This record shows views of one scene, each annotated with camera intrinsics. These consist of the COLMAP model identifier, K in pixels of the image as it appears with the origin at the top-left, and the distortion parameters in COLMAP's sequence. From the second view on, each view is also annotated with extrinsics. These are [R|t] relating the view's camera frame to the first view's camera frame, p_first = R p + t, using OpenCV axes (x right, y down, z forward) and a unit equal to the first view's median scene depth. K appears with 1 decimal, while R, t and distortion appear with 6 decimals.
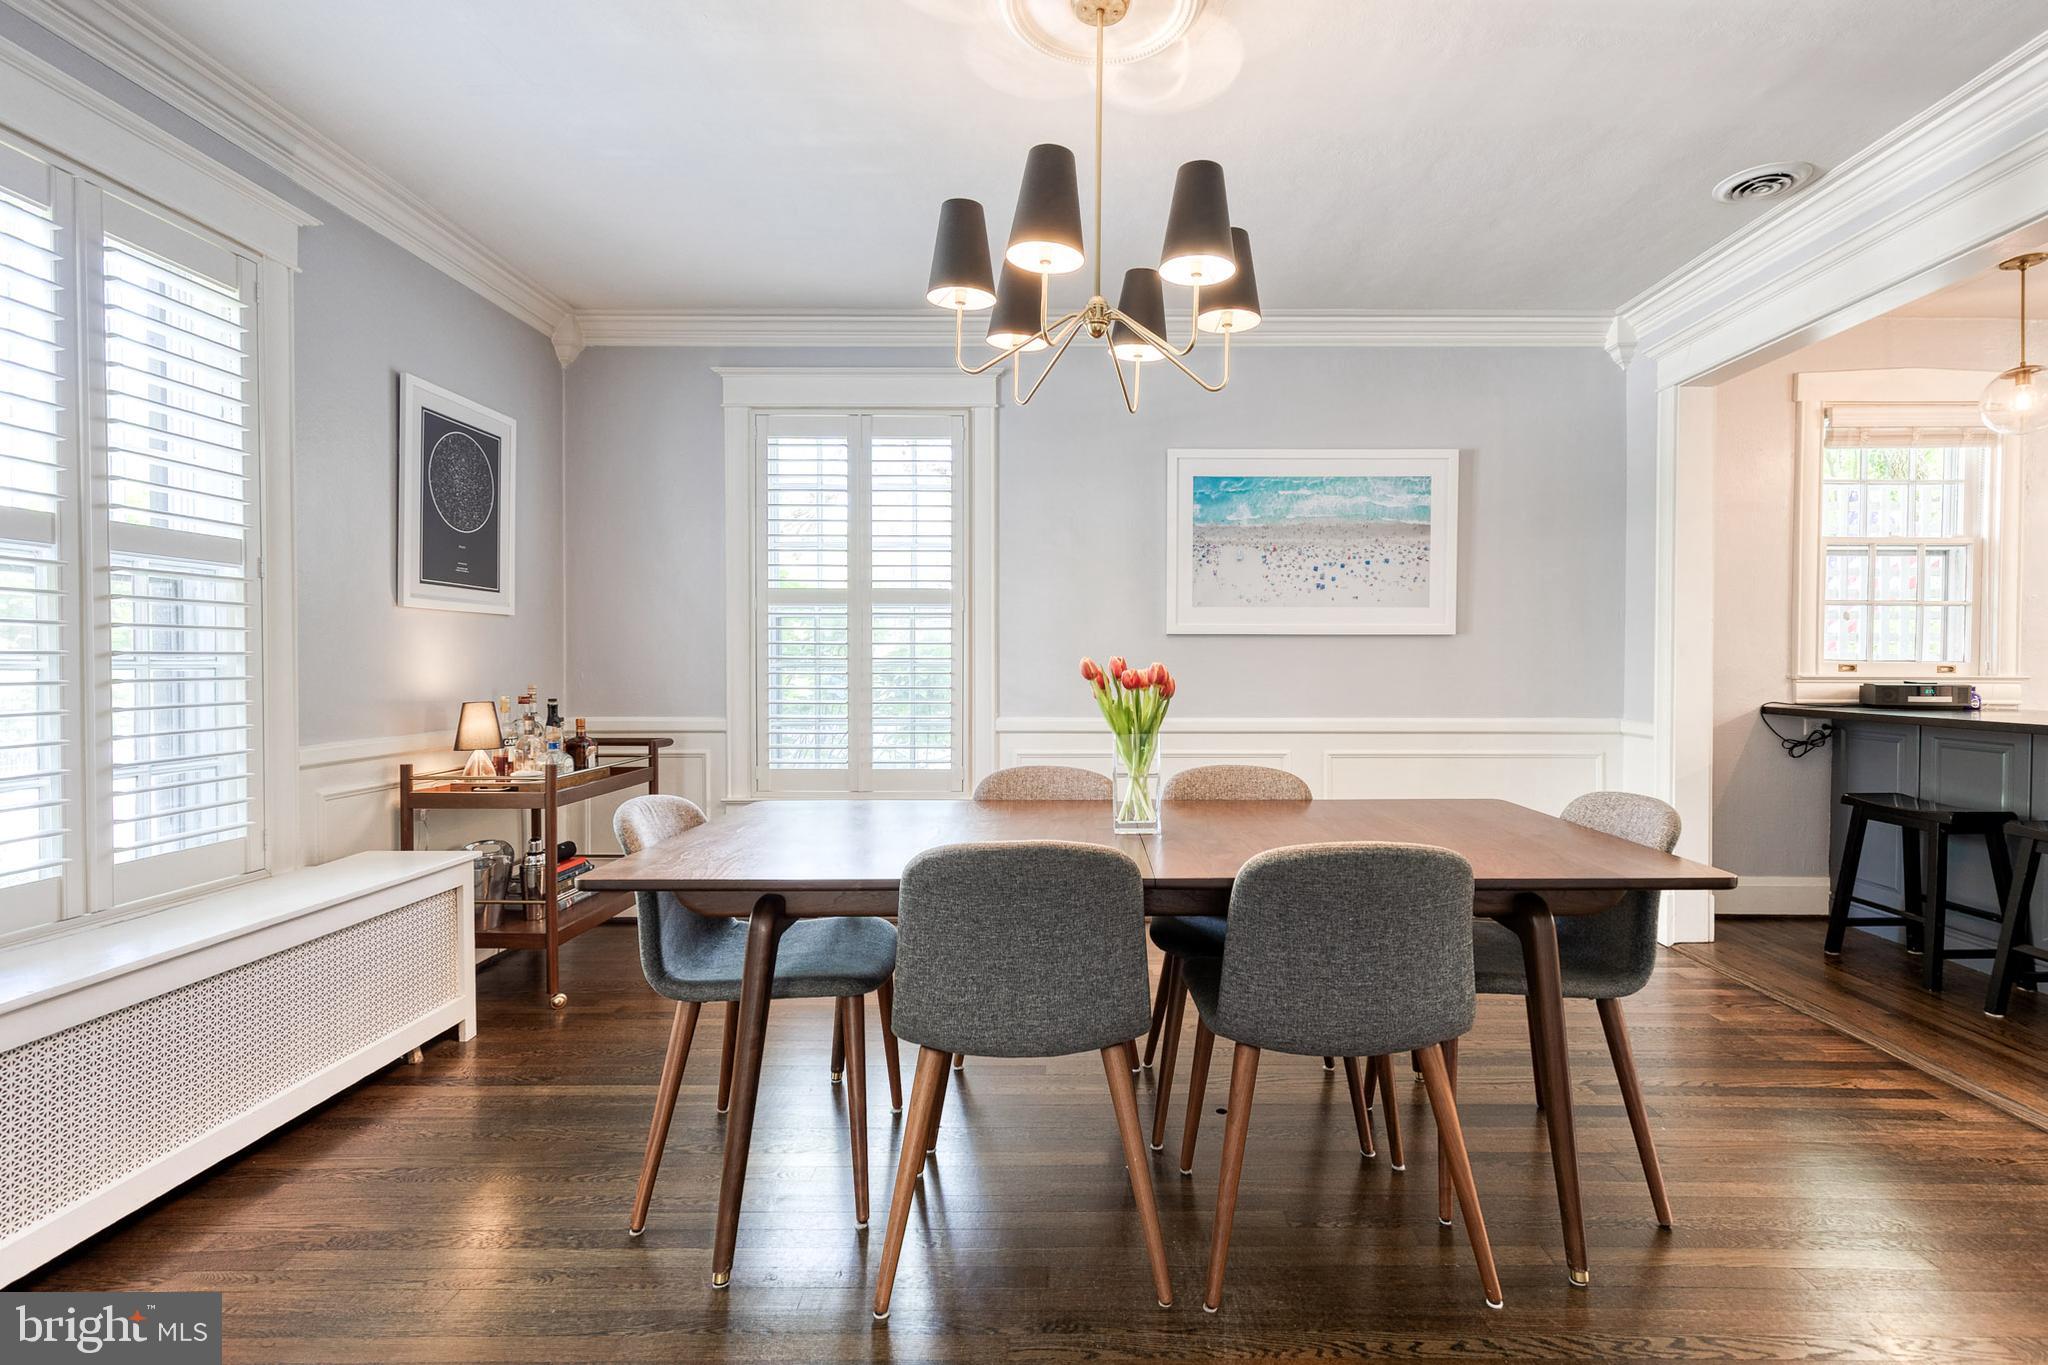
lens RADIAL K [[936.7, 0, 1078.9], [0, 936.7, 676.0], [0, 0, 1]] dist [0.005934, -0.000202]
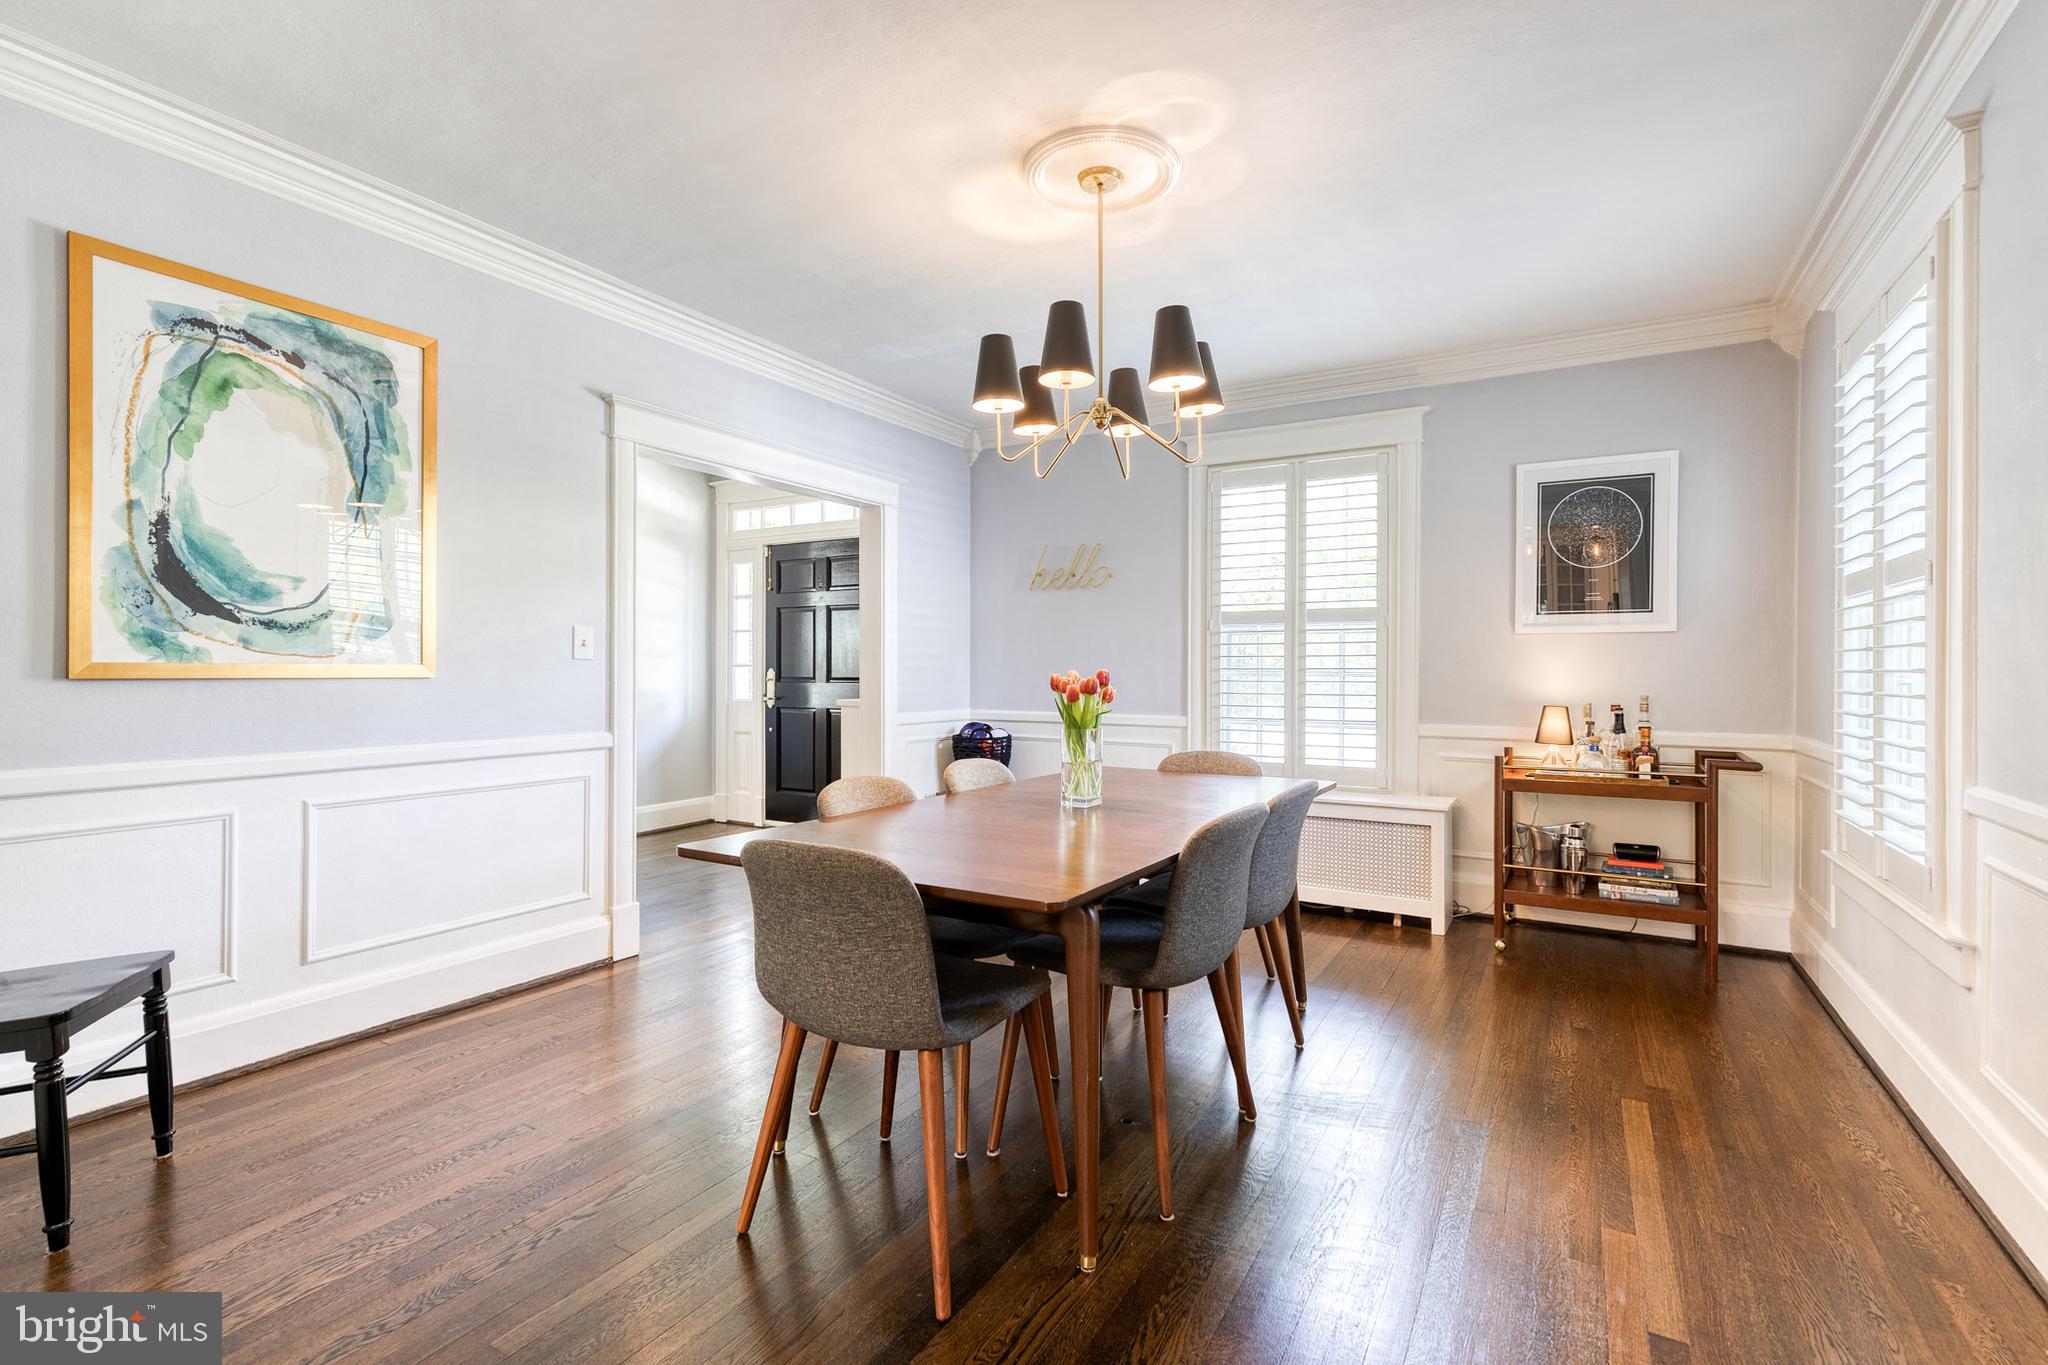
lens RADIAL K [[907.0, 0, 1050.8], [0, 907.0, 663.7], [0, 0, 1]] dist [0.009457, -0.000530]
pose [[-0.490606, -0.007741, -0.871347, 0.611744], [-0.017007, 0.999855, 0.000693, -0.014678], [0.871216, 0.015159, -0.490667, 0.818533]]
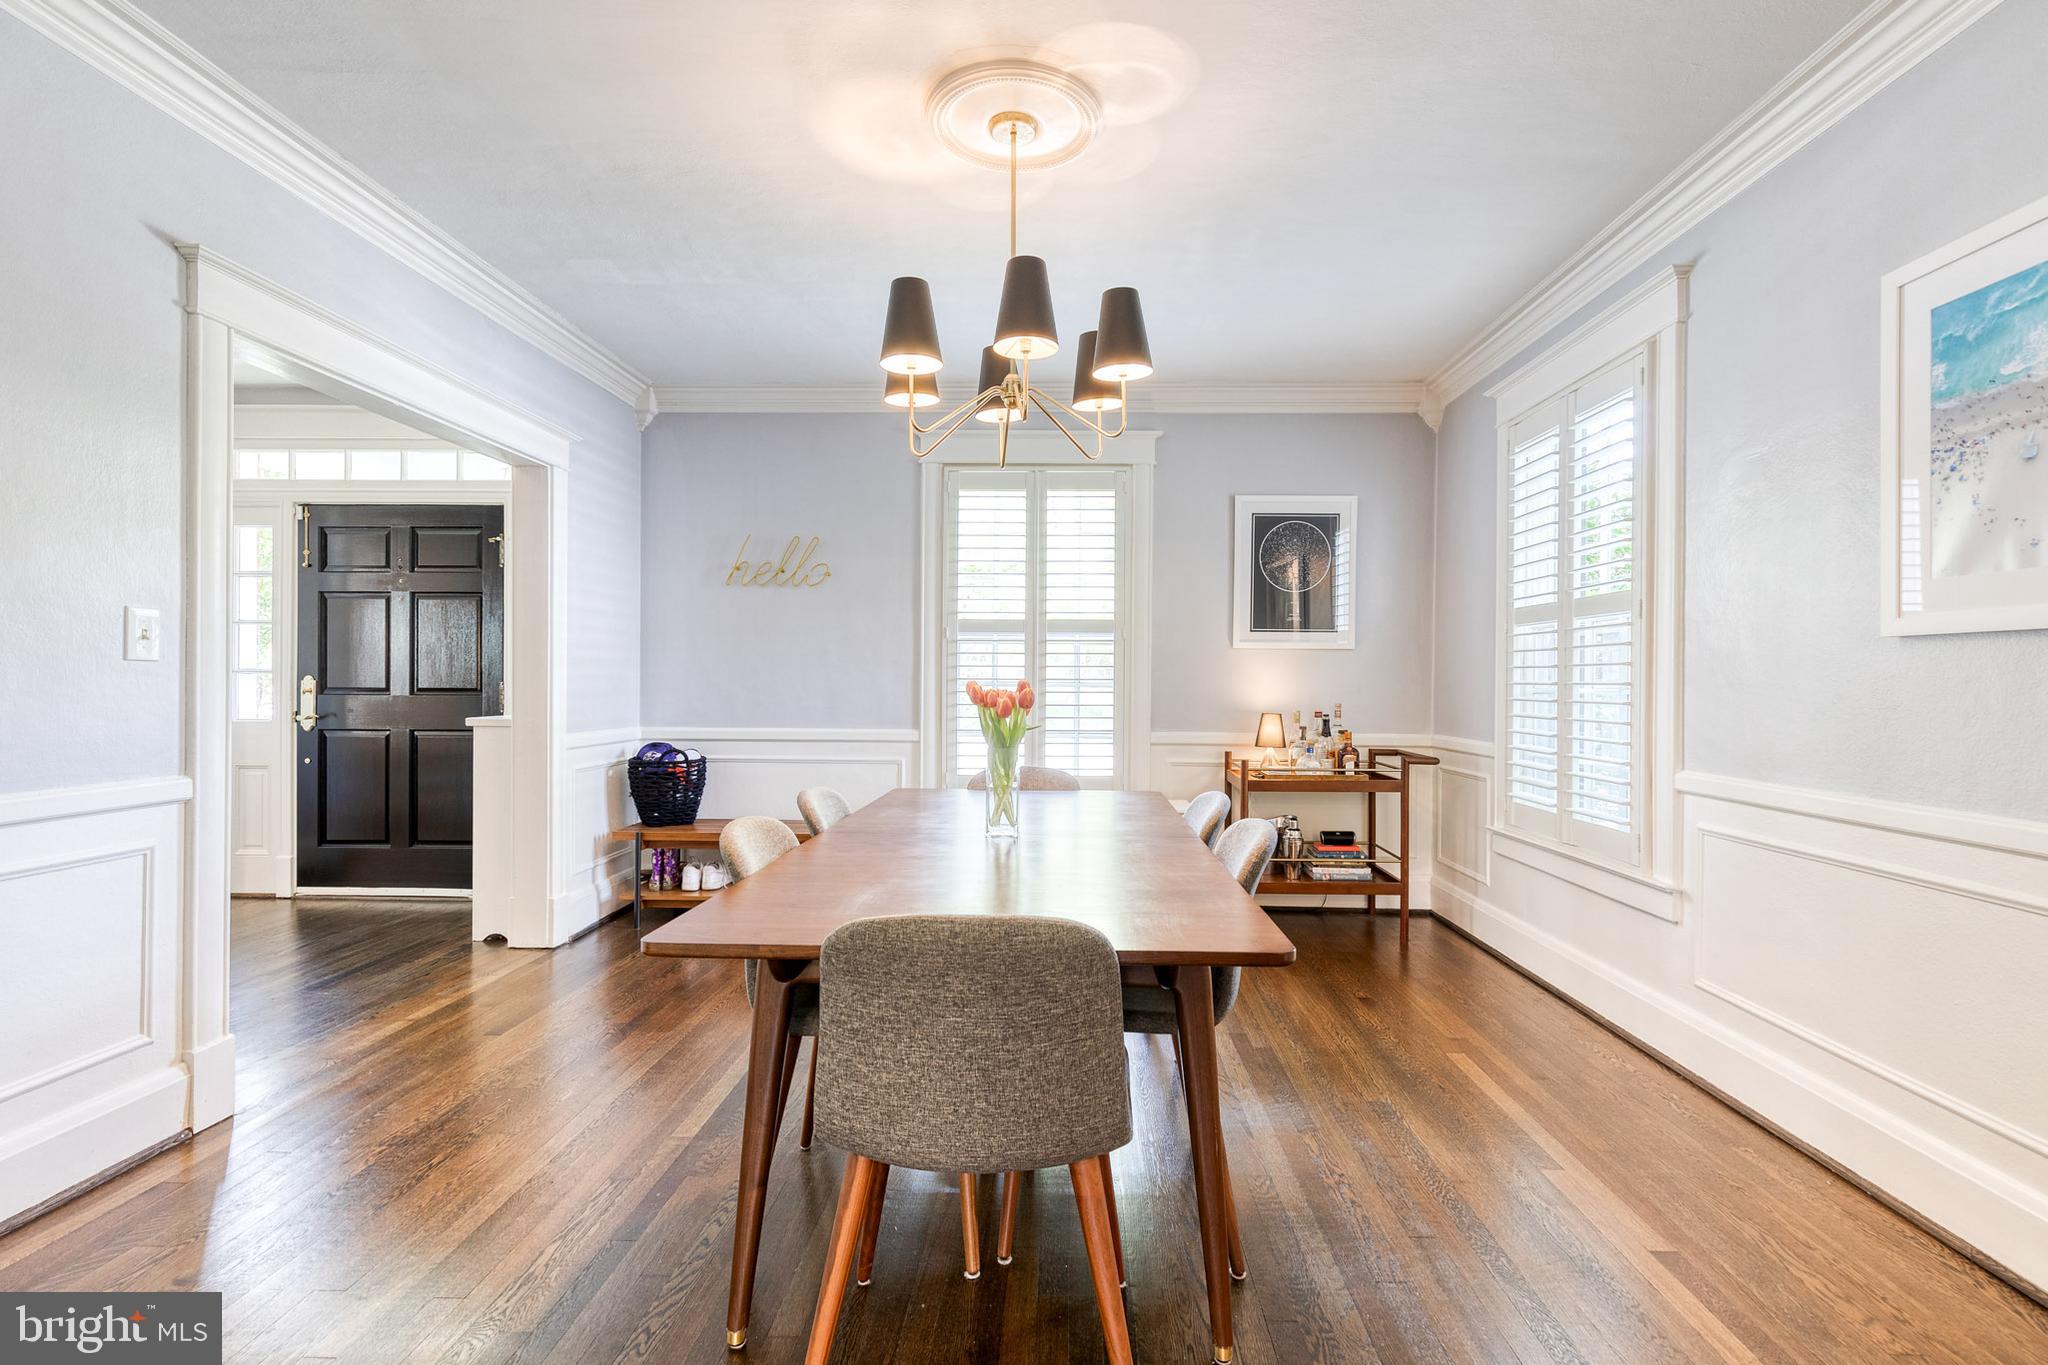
lens RADIAL K [[925.2, 0, 1039.3], [0, 925.2, 676.3], [0, 0, 1]] dist [0.010512, -0.000114]
pose [[-0.023733, -0.005659, -0.999702, 0.617335], [-0.022462, 0.999735, -0.005126, -0.010512], [0.999466, 0.022334, -0.023853, 0.554992]]
